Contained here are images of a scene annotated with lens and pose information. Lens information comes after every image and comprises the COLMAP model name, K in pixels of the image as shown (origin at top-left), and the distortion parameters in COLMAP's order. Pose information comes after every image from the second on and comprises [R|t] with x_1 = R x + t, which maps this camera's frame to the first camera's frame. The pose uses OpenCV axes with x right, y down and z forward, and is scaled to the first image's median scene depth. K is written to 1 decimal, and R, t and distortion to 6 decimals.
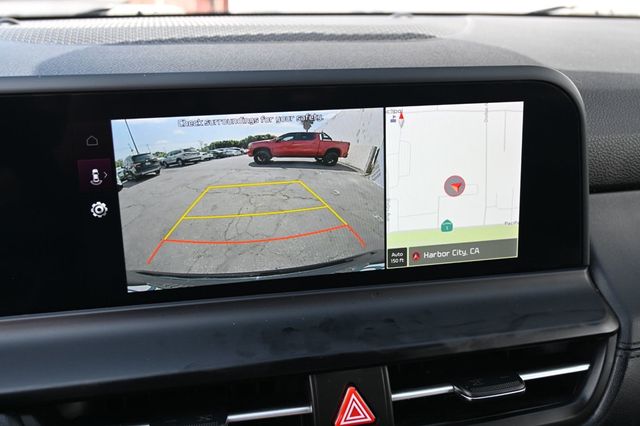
lens RADIAL K [[690.3, 0, 320.0], [0, 690.3, 213.0], [0, 0, 1]] dist [0.002951, 0.004327]
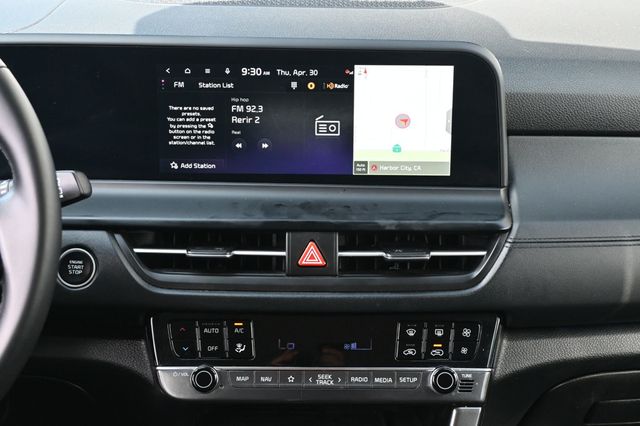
lens RADIAL K [[1018.7, 0, 320.0], [0, 1018.7, 213.0], [0, 0, 1]] dist [0.027088, 0.036960]
pose [[0.979801, 0.082980, -0.181943, 0.432587], [-0.076713, 0.996200, 0.041229, 0.079104], [0.184673, -0.026439, 0.982444, -1.154668]]
